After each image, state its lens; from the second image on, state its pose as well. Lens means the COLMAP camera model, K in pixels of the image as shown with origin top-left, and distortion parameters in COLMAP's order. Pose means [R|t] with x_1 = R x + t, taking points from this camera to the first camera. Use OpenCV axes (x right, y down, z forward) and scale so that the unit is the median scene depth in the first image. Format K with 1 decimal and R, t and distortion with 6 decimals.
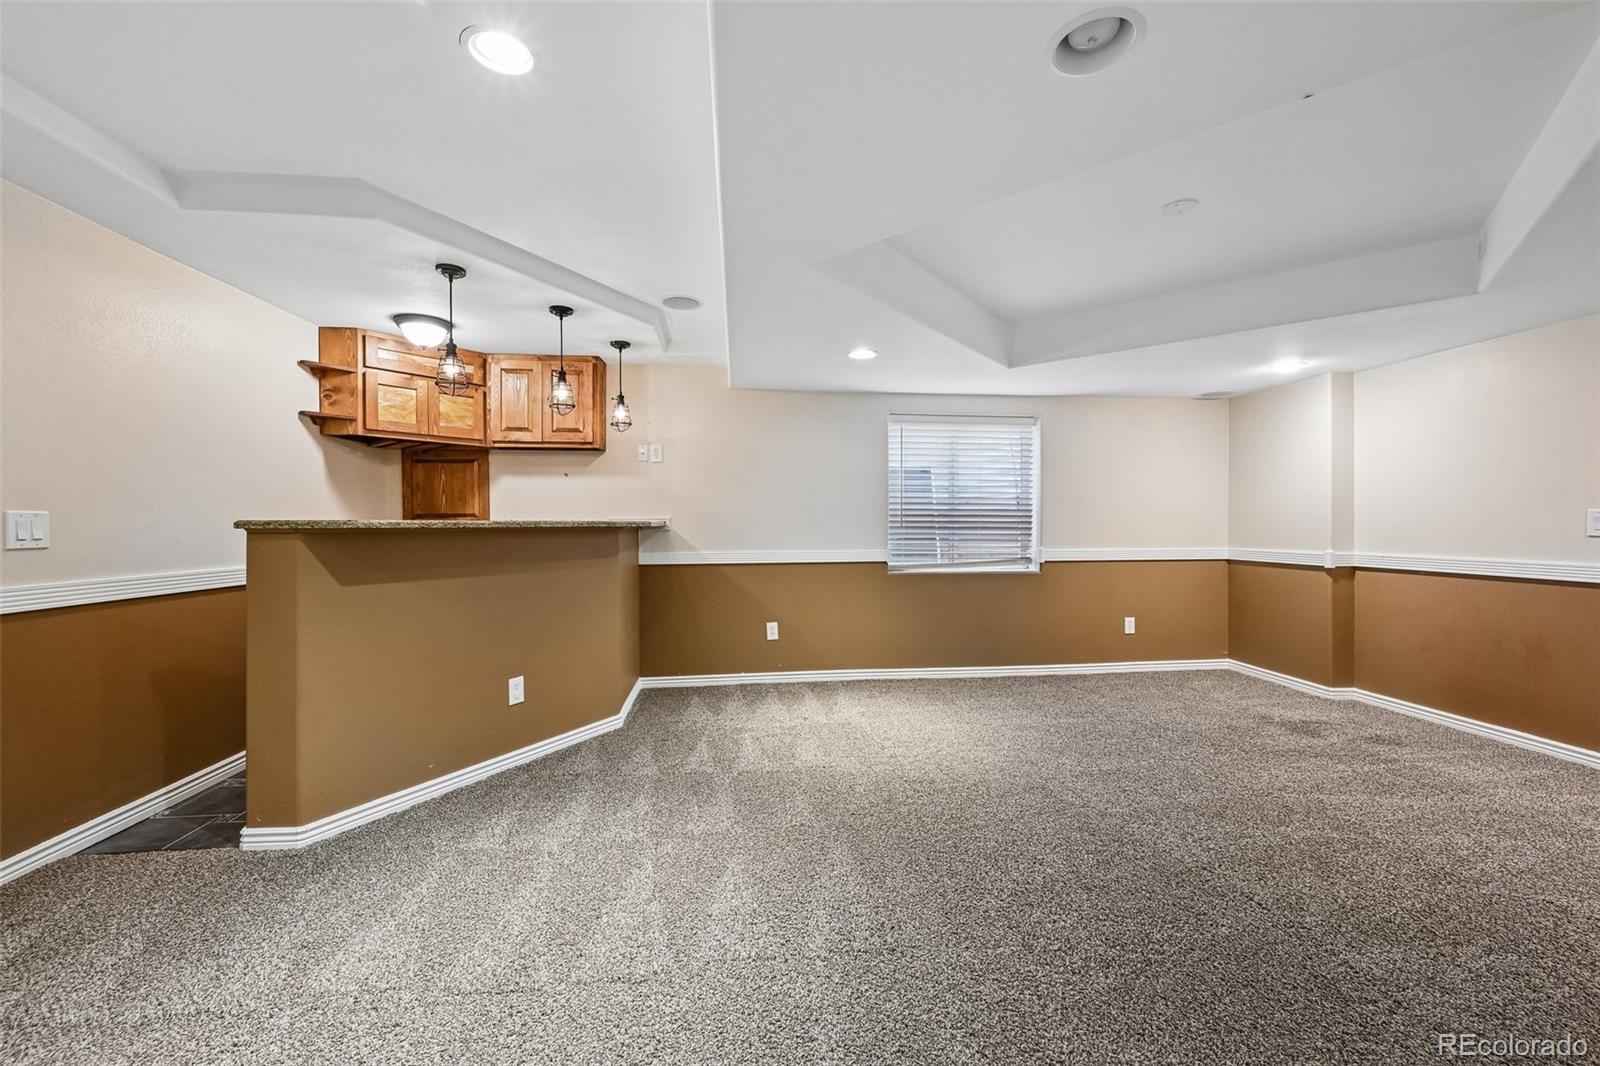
lens RADIAL K [[646.6, 0, 800.0], [0, 646.6, 533.0], [0, 0, 1]] dist [0.001619, 0.000302]
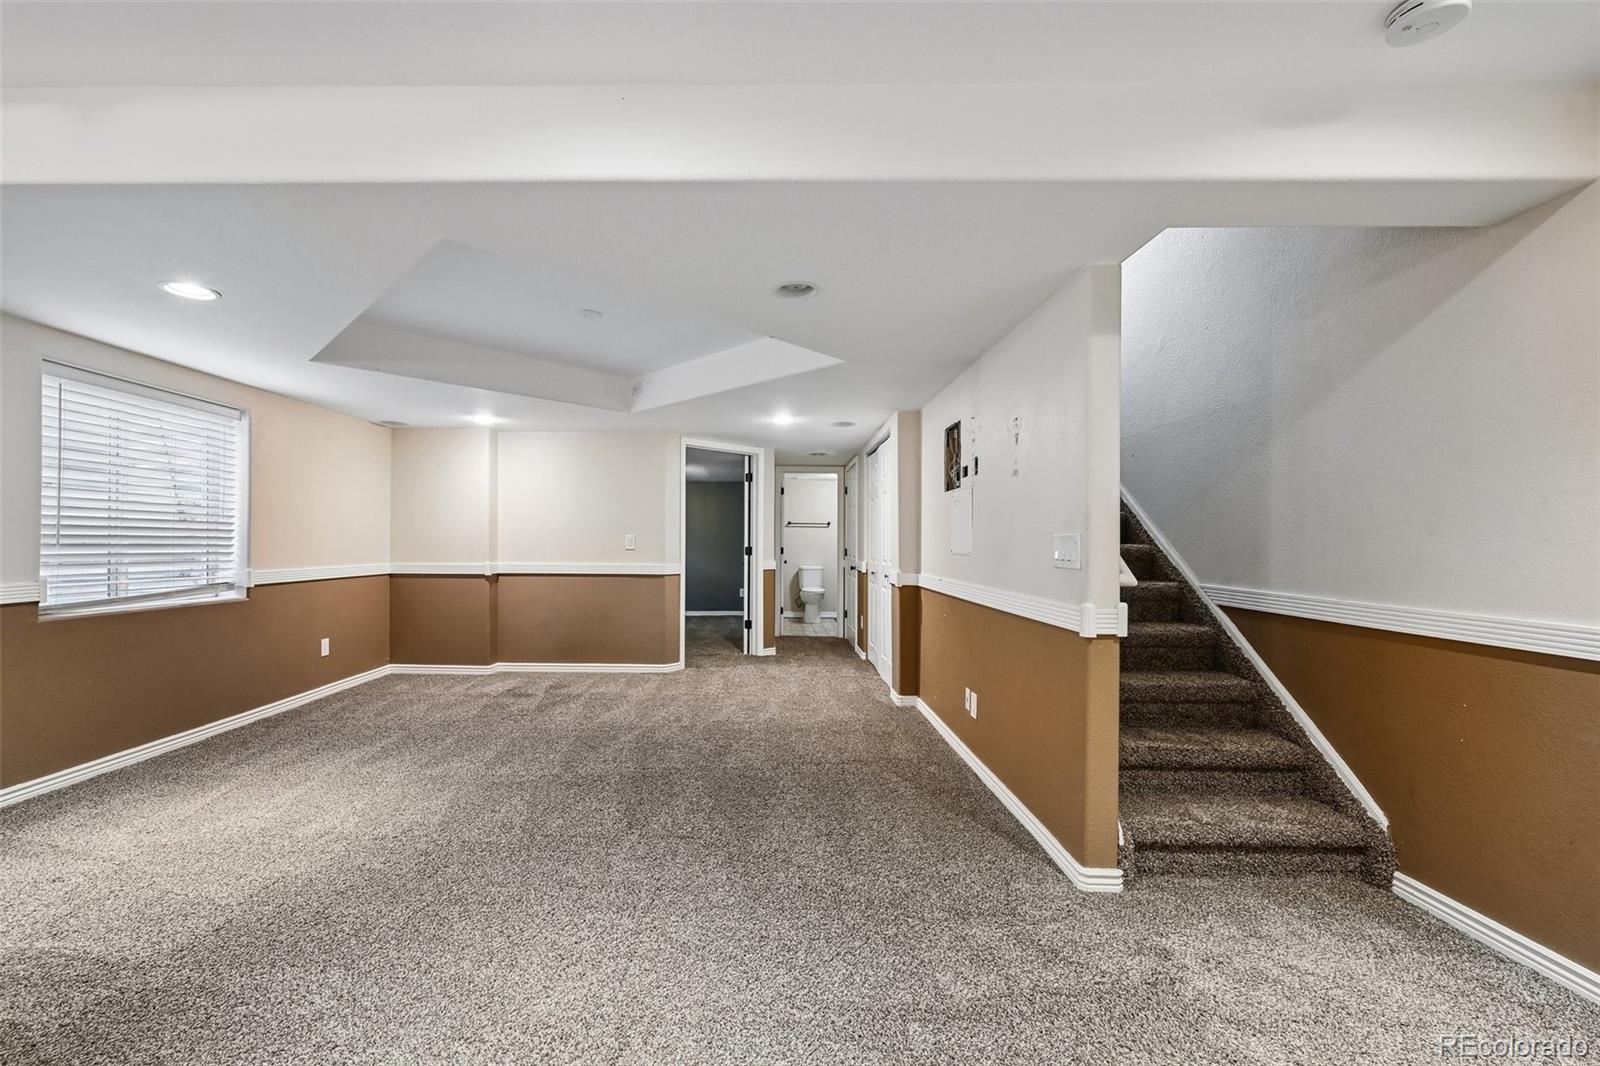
lens RADIAL K [[646.6, 0, 800.0], [0, 646.6, 533.0], [0, 0, 1]] dist [0.001619, 0.000302]
pose [[0.086155, 0.017167, 0.996134, -0.441087], [0.009448, 0.999792, -0.018047, -0.001984], [-0.996237, 0.010966, 0.085975, 0.253033]]
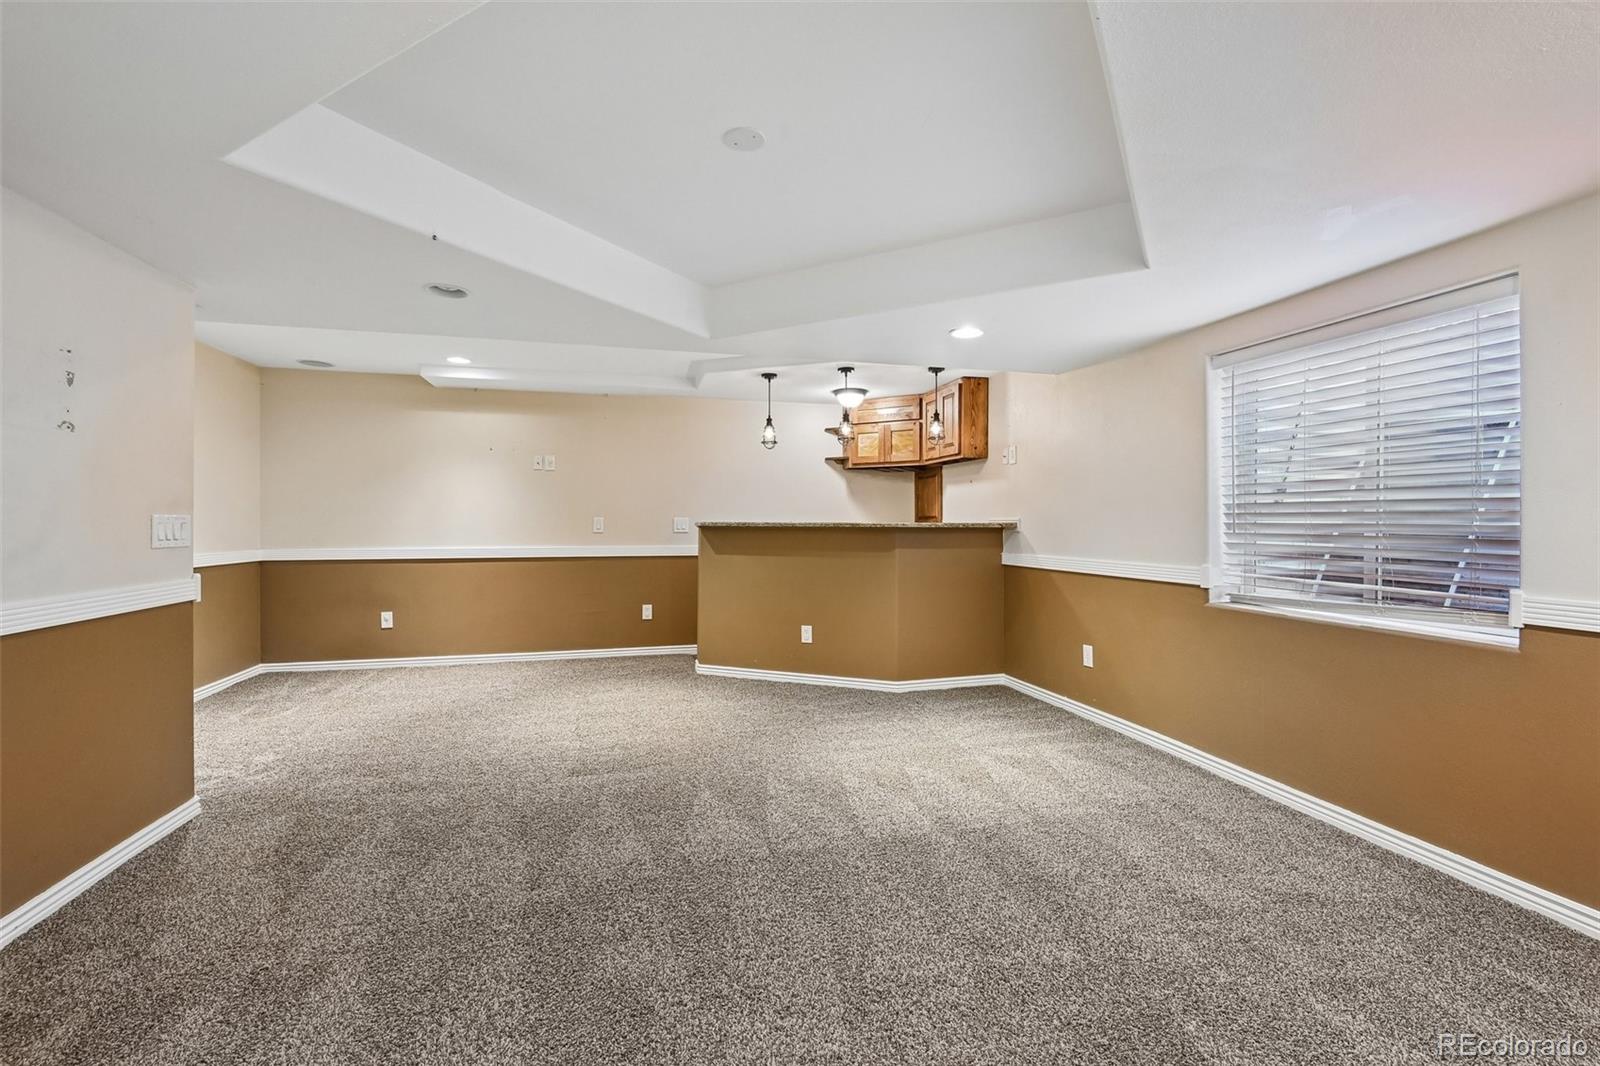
lens RADIAL K [[698.1, 0, 800.0], [0, 698.1, 533.0], [0, 0, 1]] dist [-0.000274, -0.000034]
pose [[0.128485, 0.017896, -0.991550, 0.843698], [-0.017020, 0.999730, 0.015838, -0.013891], [0.991565, 0.014841, 0.128754, 0.553152]]
